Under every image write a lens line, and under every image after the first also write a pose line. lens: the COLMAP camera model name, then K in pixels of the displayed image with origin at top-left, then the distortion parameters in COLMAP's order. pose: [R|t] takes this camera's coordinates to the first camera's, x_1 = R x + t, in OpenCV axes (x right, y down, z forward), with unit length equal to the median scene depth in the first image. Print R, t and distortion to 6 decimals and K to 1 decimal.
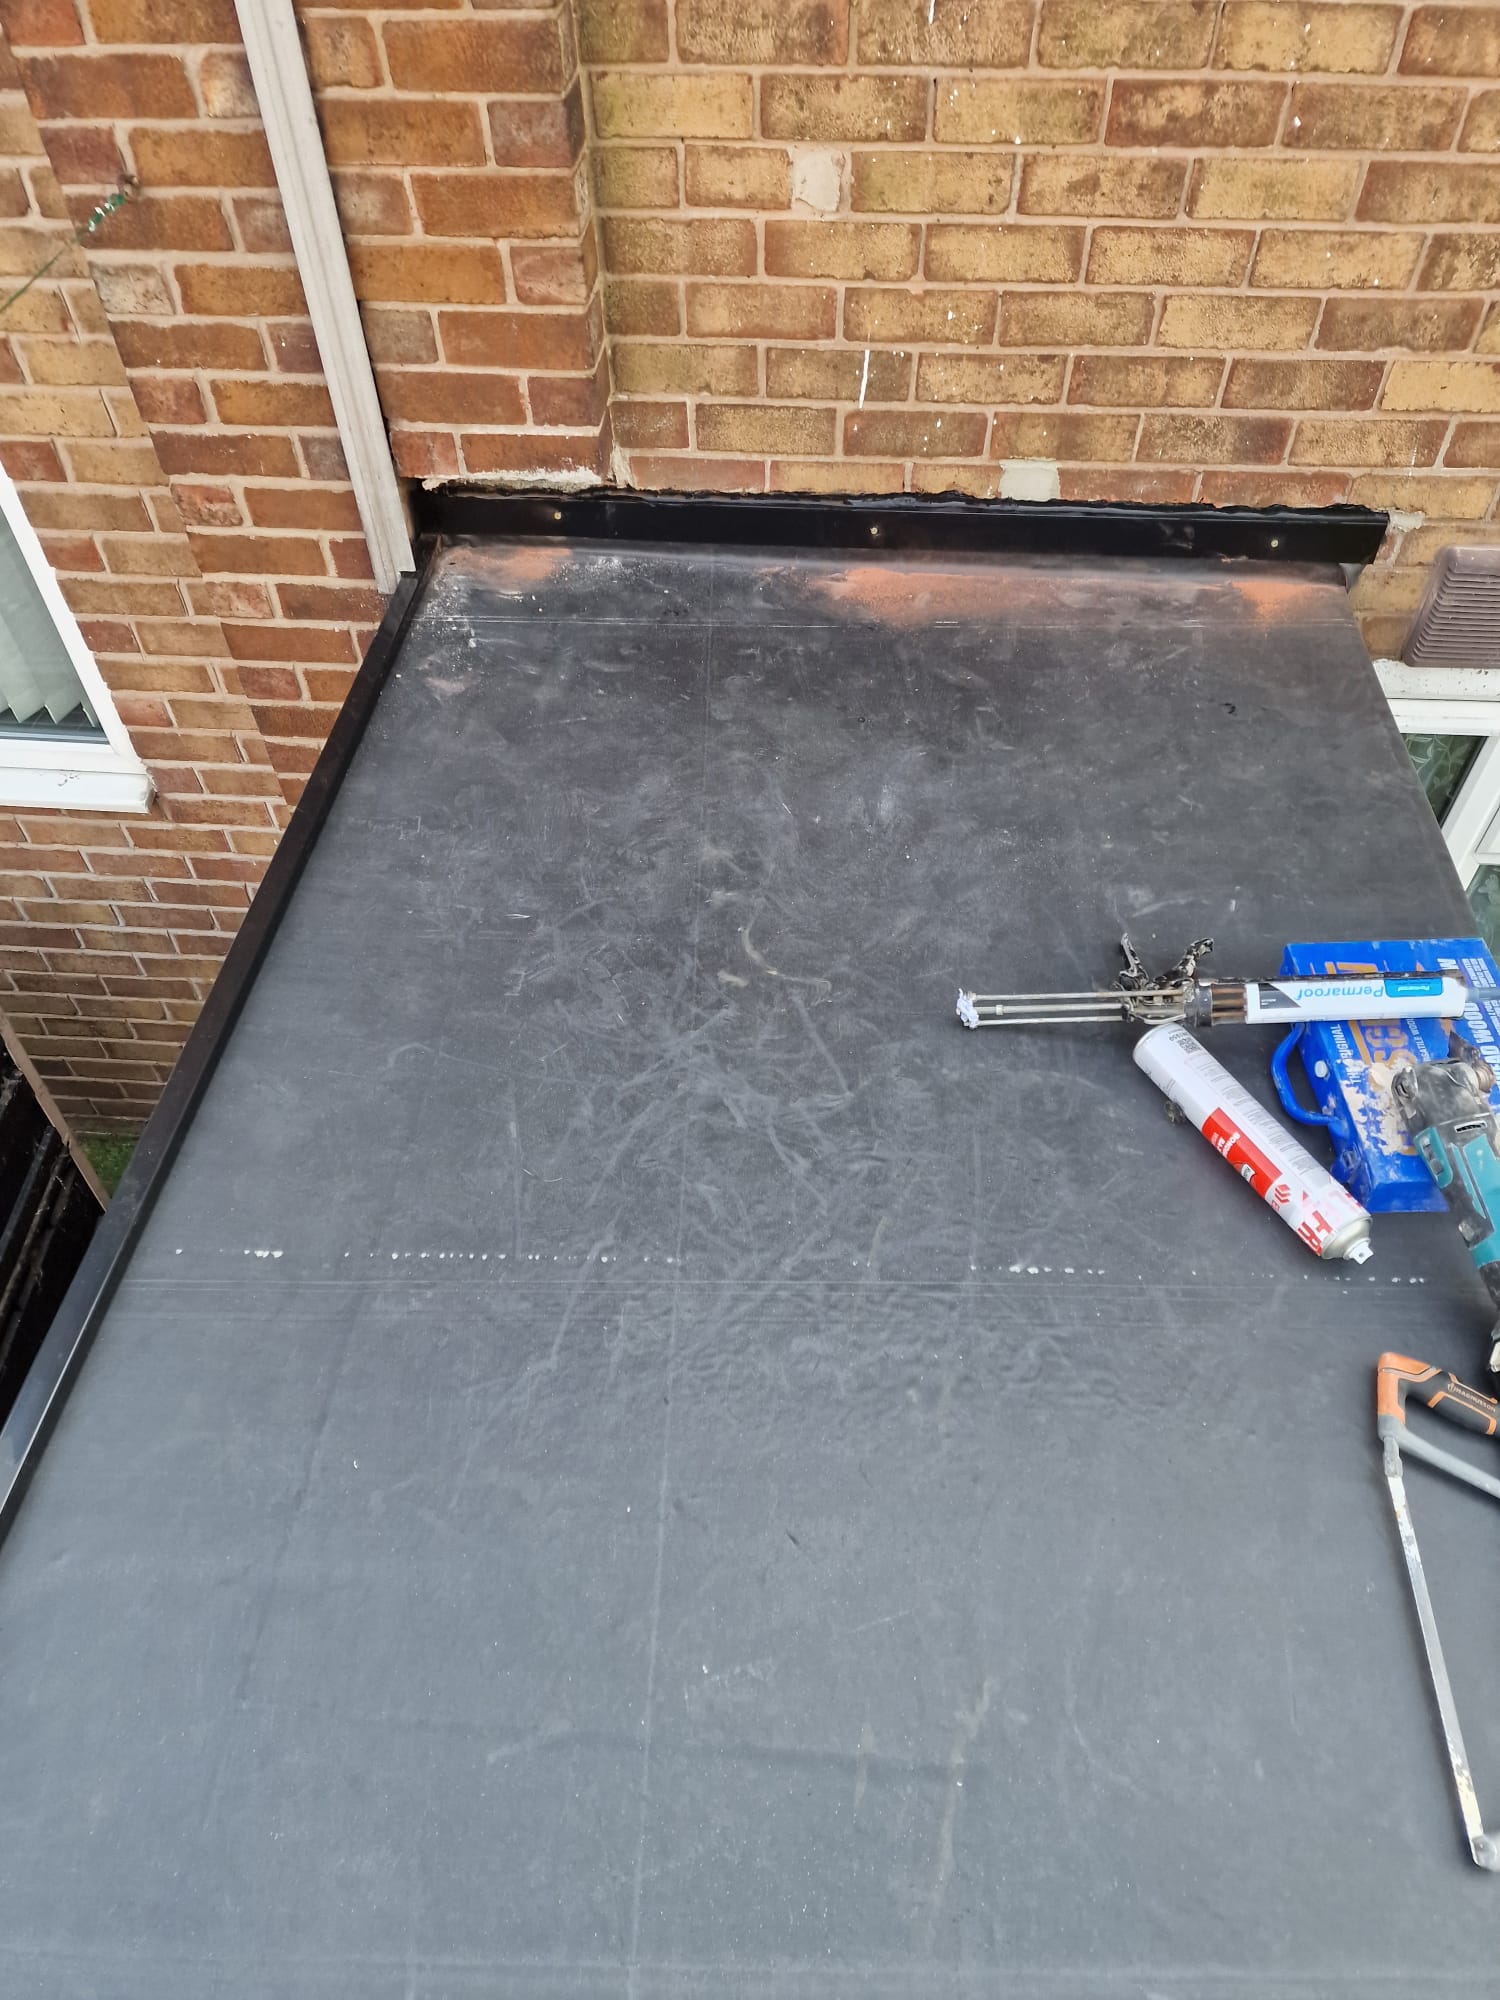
lens RADIAL K [[1390.1, 0, 750.0], [0, 1390.1, 1000.0], [0, 0, 1]] dist [0.080502, -0.081307]
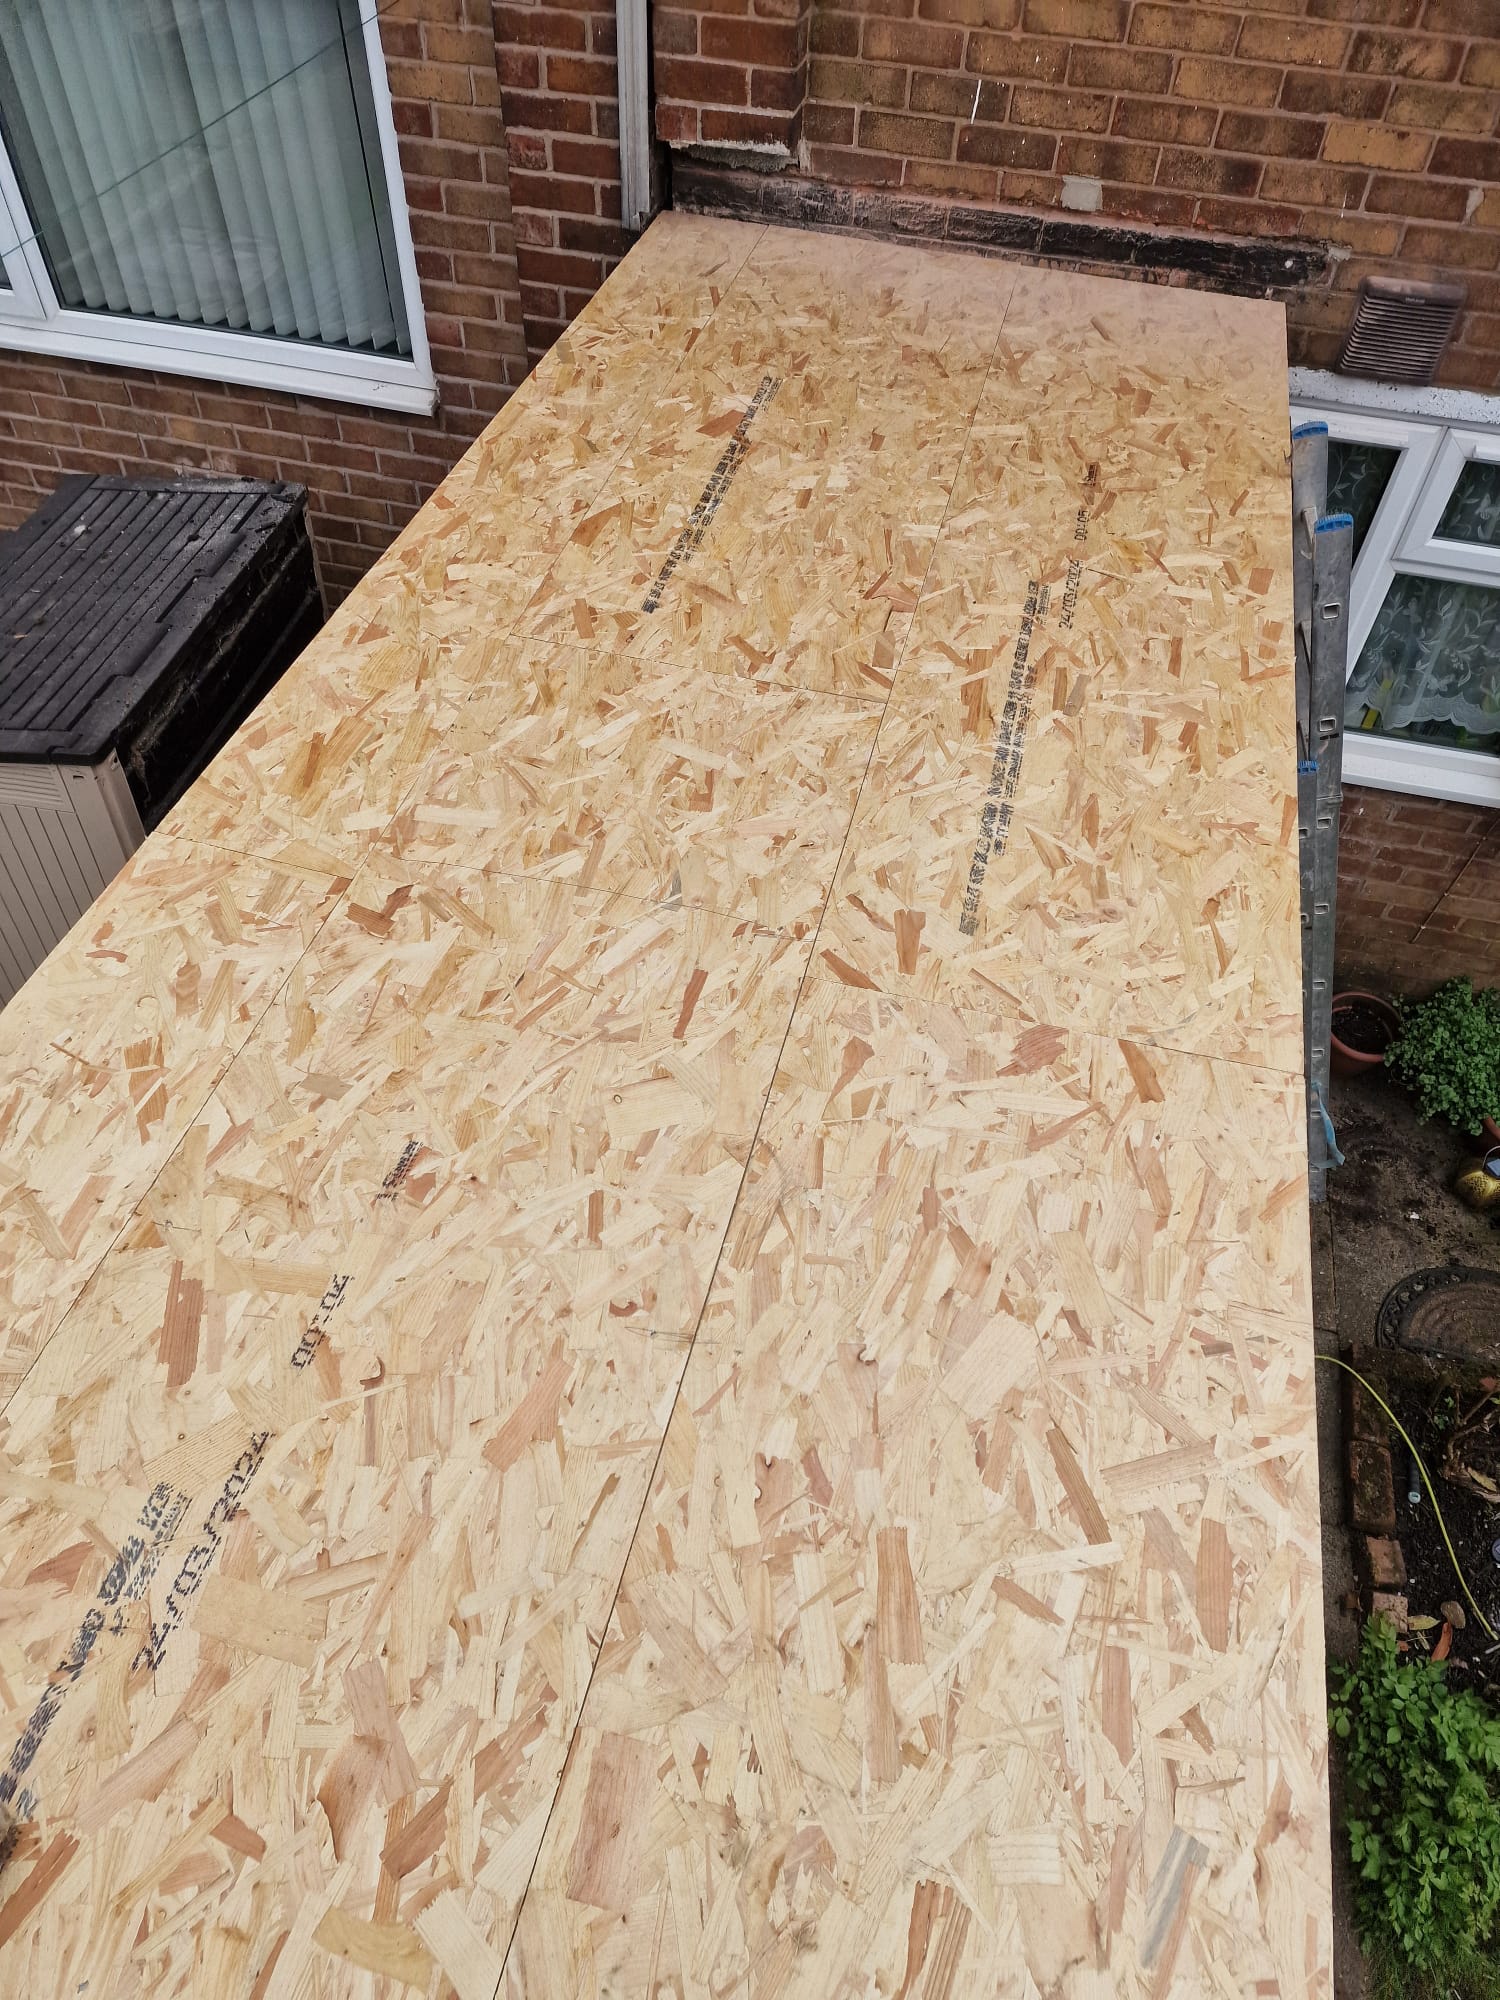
lens RADIAL K [[1390.1, 0, 750.0], [0, 1390.1, 1000.0], [0, 0, 1]] dist [0.080502, -0.081307]
pose [[0.984173, 0.159336, -0.077560, 0.113121], [-0.159603, 0.987177, 0.002787, 0.522578], [0.077010, 0.009636, 0.996984, -0.491761]]
